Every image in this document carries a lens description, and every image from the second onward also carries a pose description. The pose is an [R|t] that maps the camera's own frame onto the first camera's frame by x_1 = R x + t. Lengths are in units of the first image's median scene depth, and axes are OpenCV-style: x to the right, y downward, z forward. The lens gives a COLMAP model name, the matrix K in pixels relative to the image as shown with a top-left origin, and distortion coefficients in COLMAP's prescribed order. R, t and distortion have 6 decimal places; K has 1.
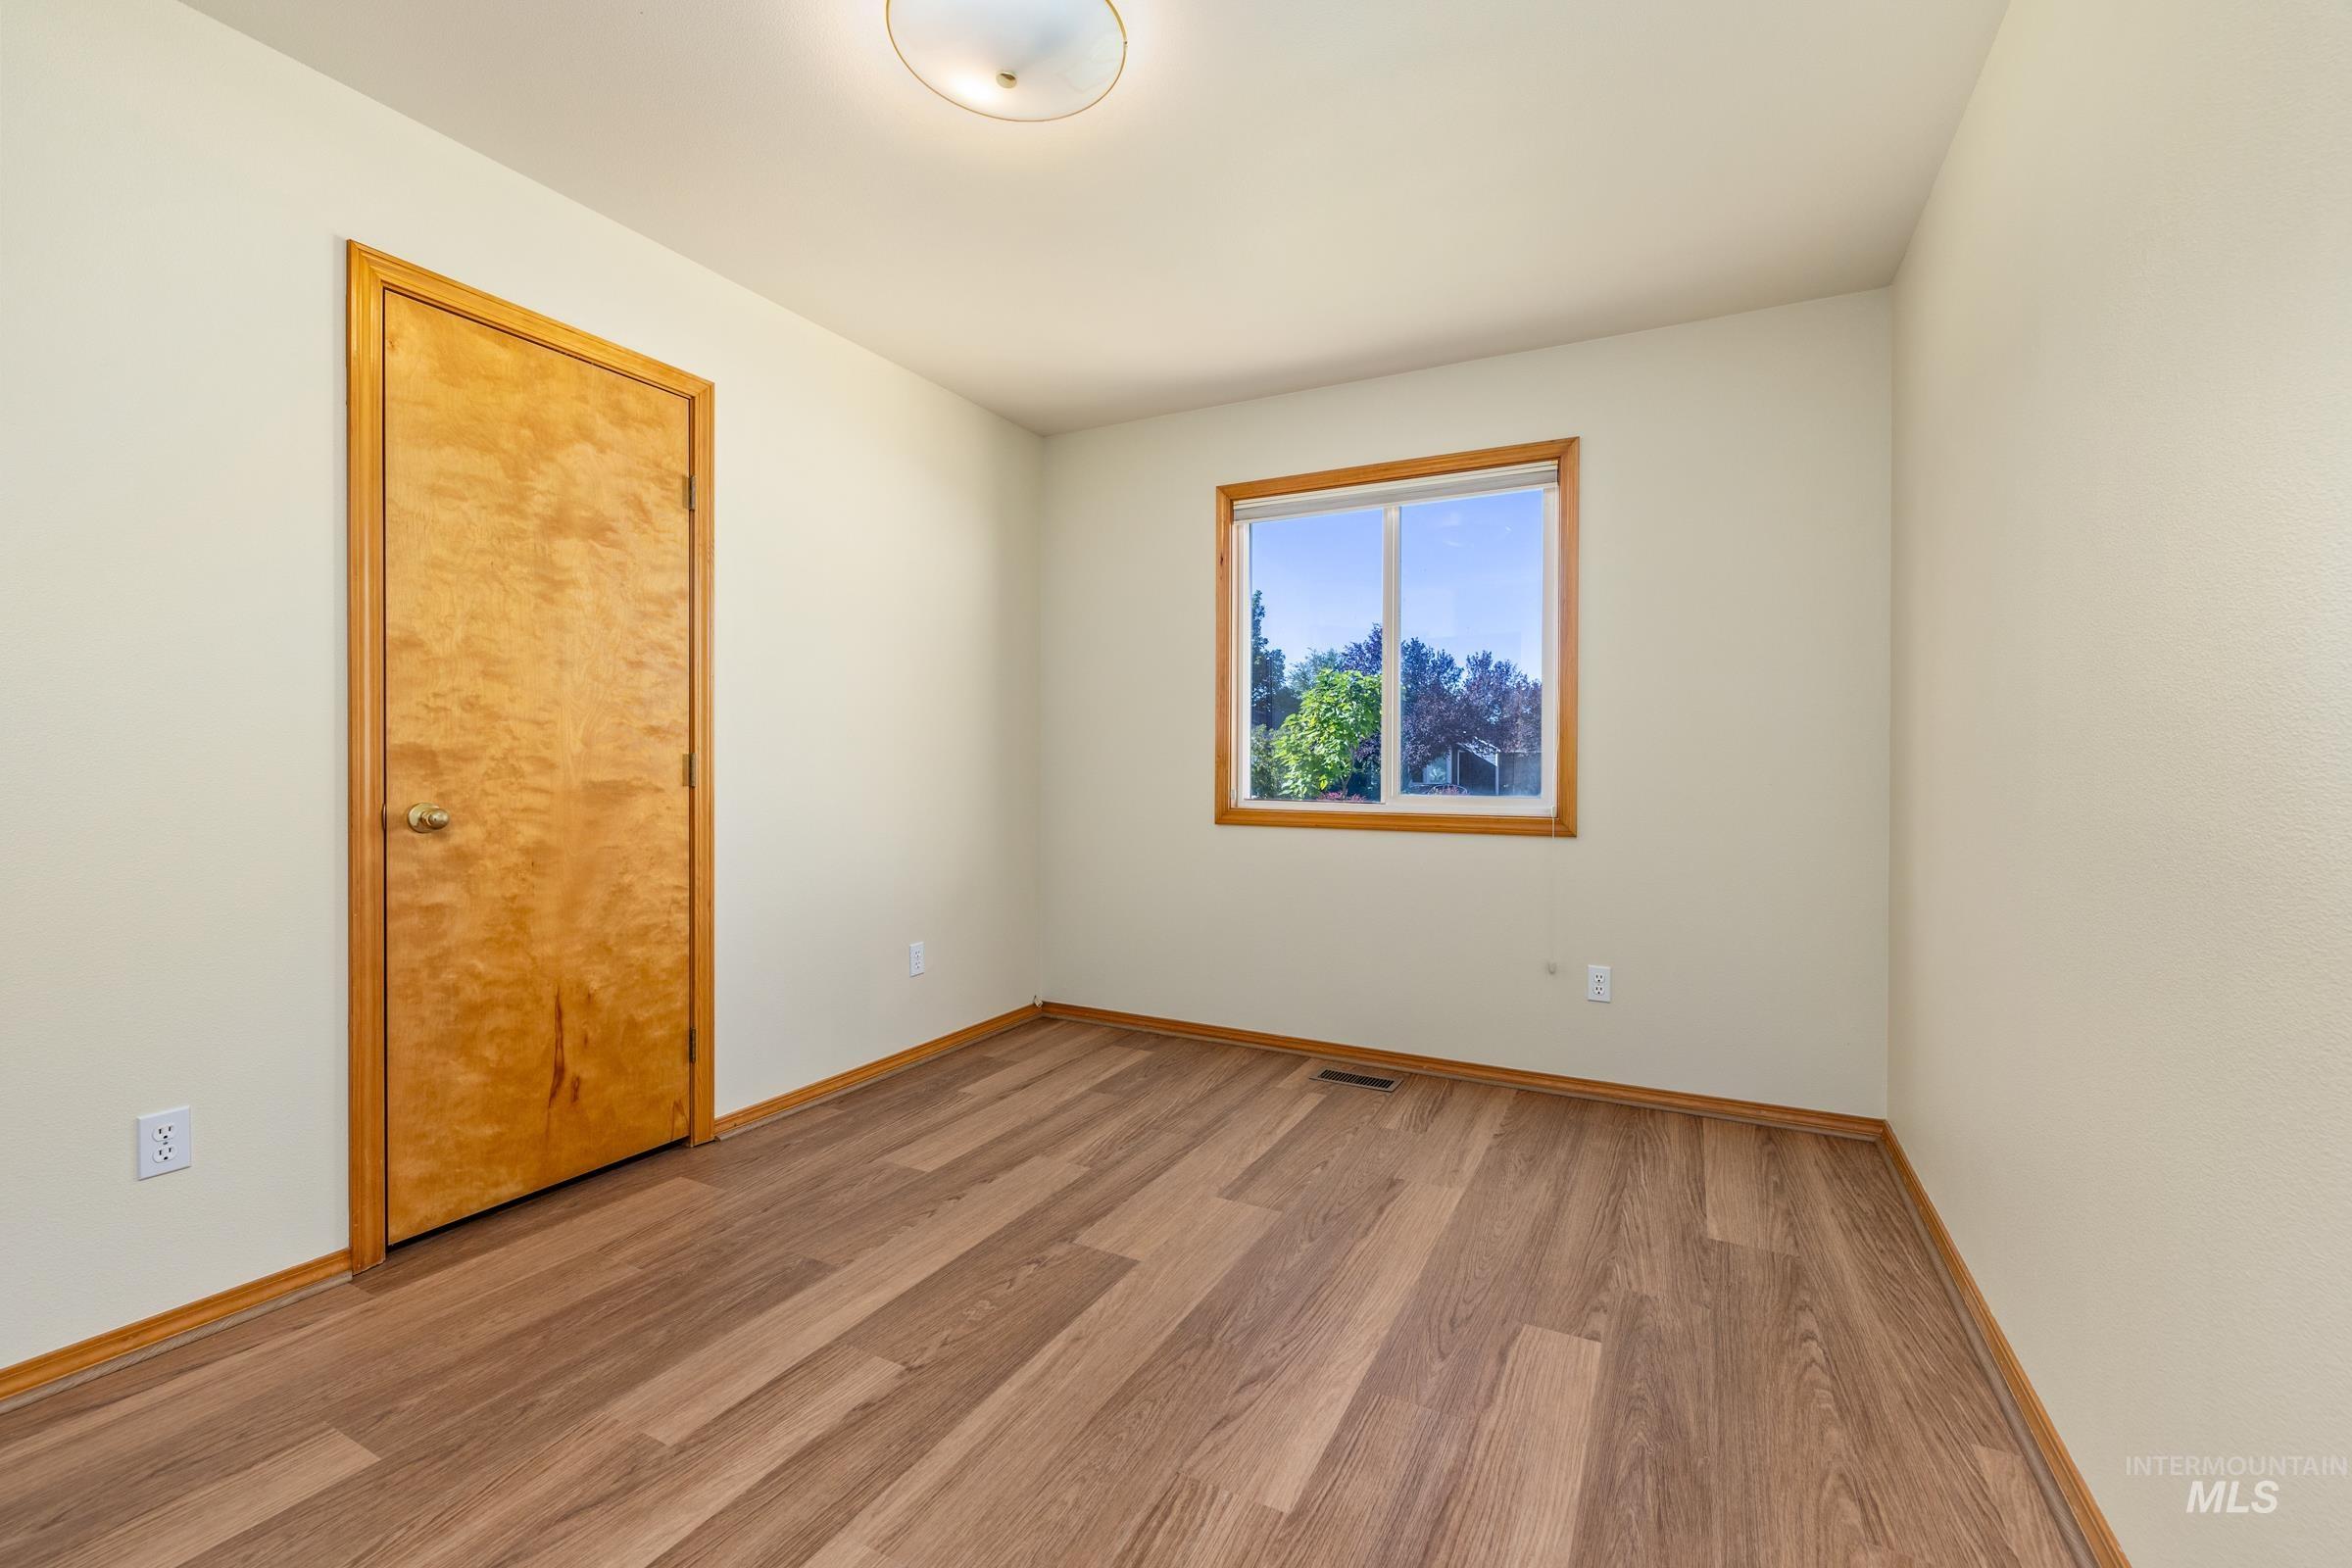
lens RADIAL K [[991.5, 0, 1188.5], [0, 991.5, 775.6], [0, 0, 1]] dist [-0.001922, 0.000336]
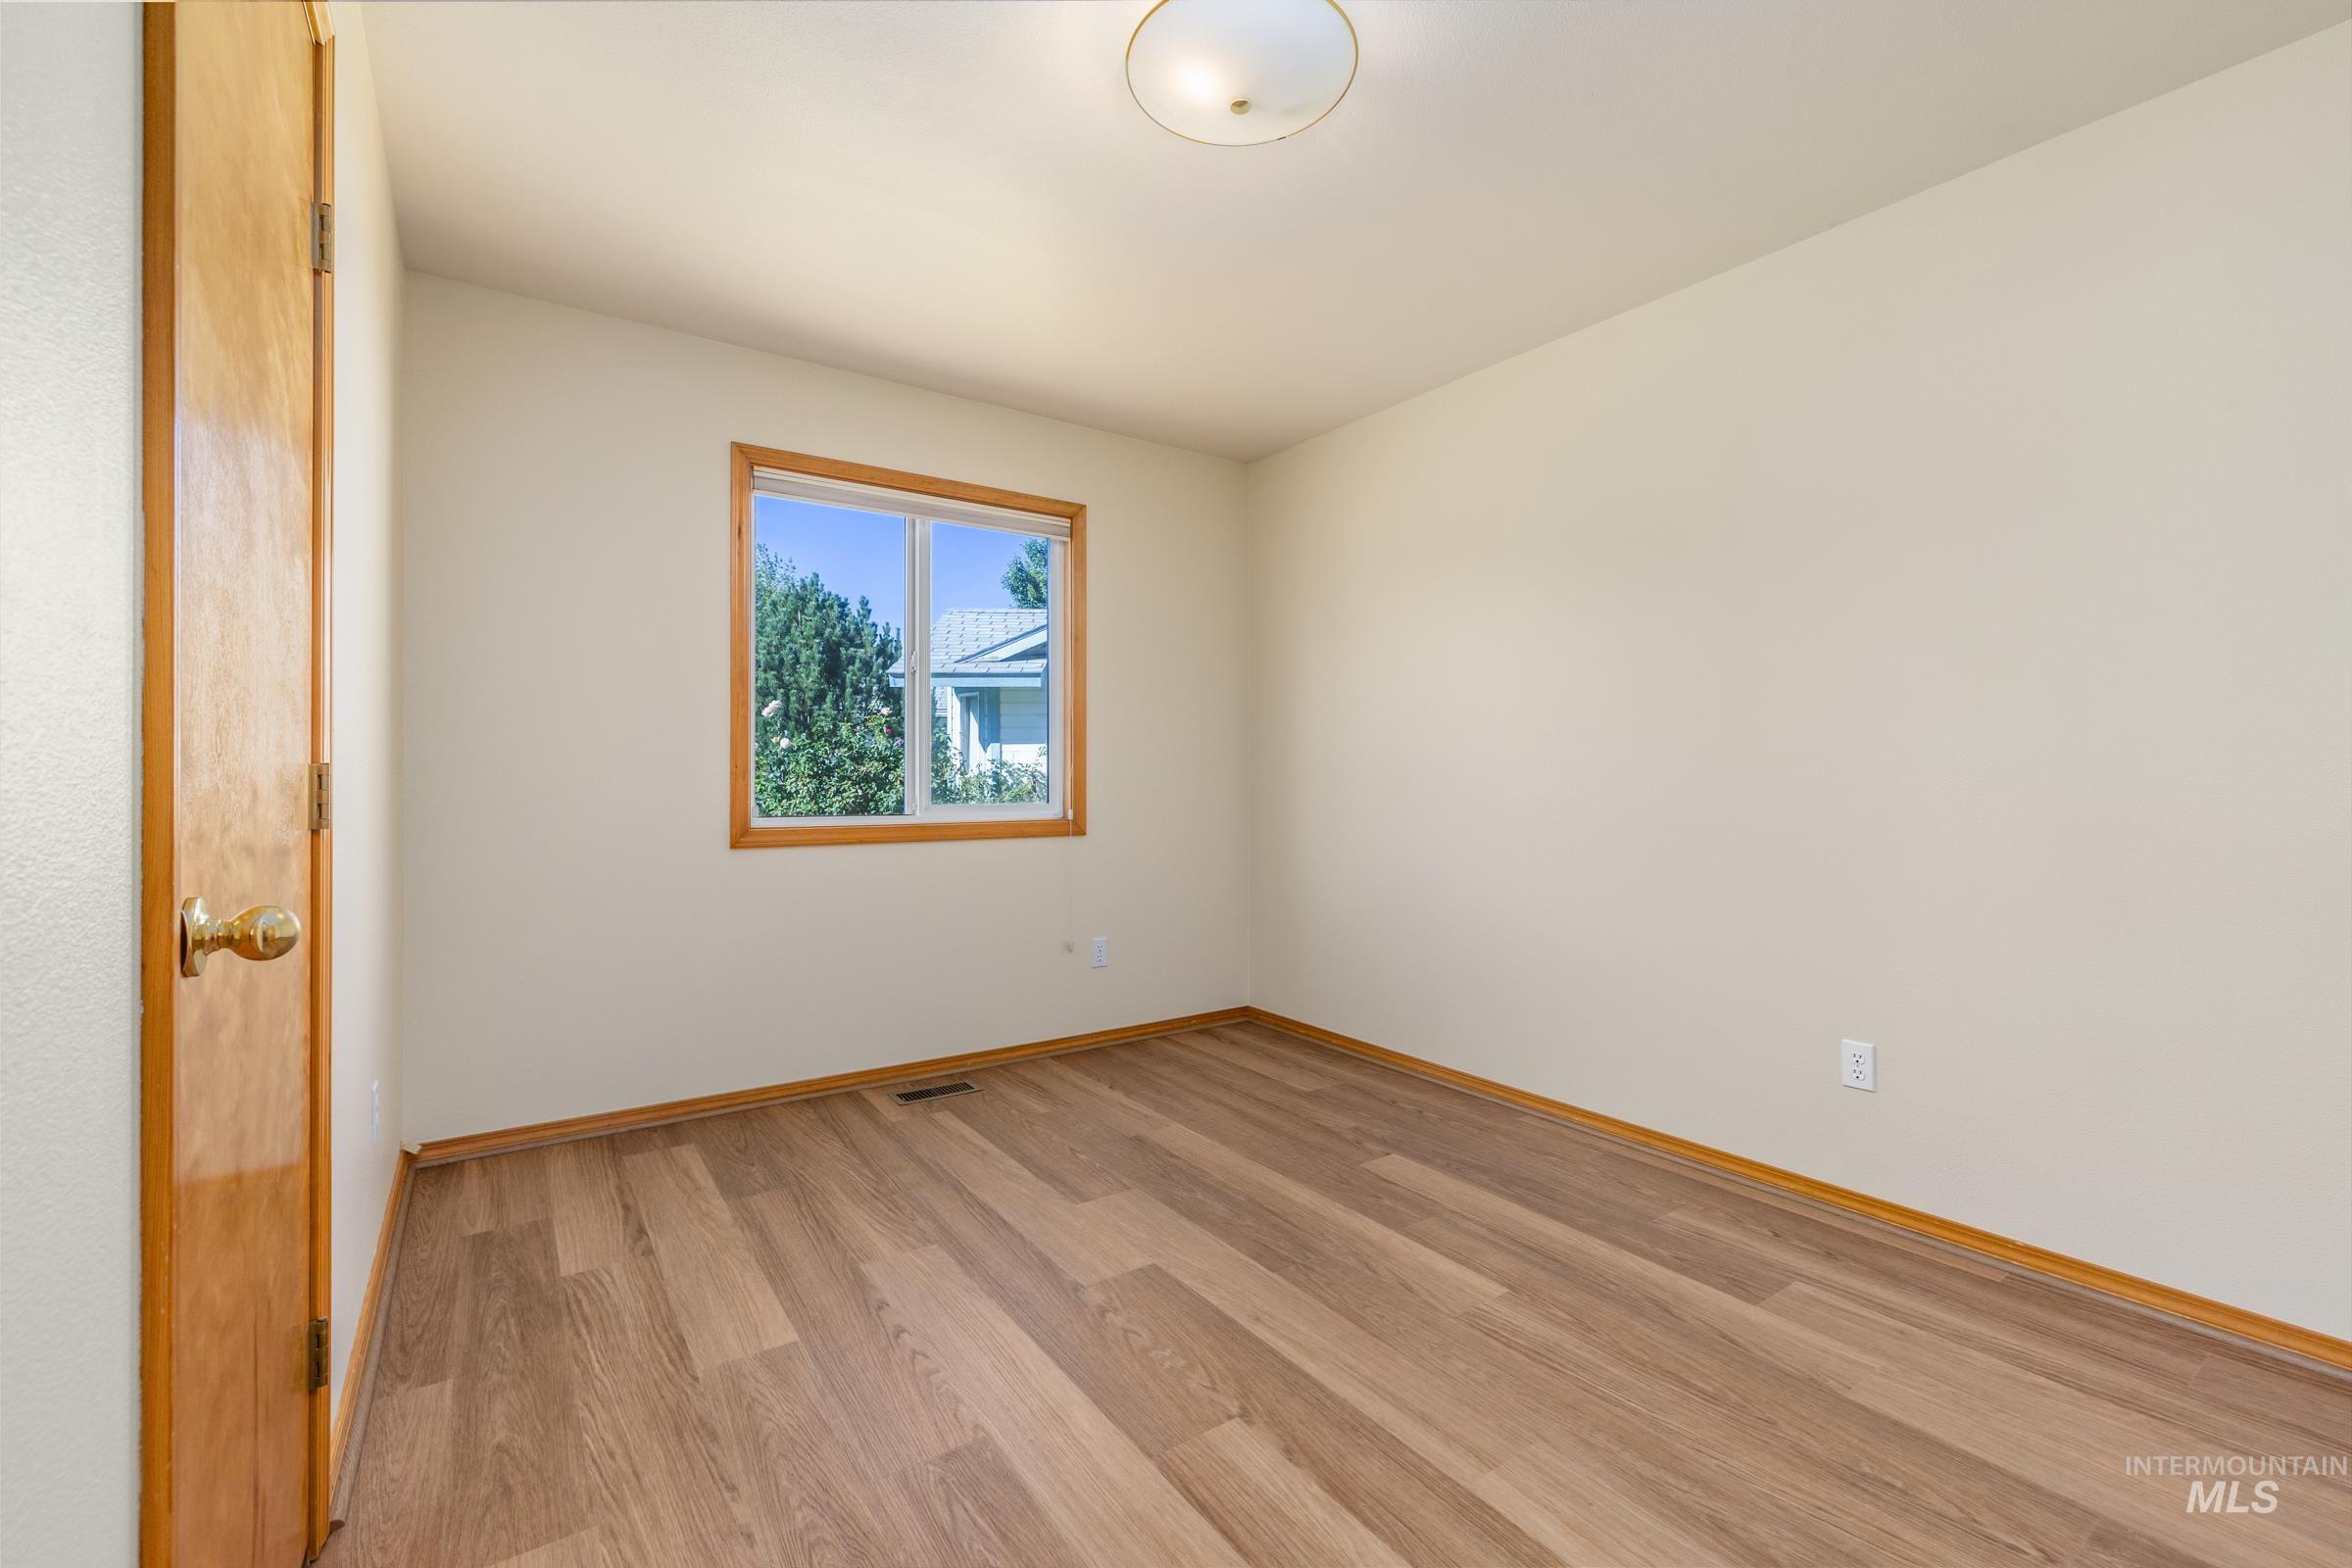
lens RADIAL K [[991.5, 0, 1194.9], [0, 991.5, 775.1], [0, 0, 1]] dist [-0.001922, 0.000336]
pose [[0.459339, -0.005676, 0.888243, -0.667178], [0.010493, 0.999944, 0.000963, -0.011417], [-0.888199, 0.008878, 0.459373, 0.346699]]
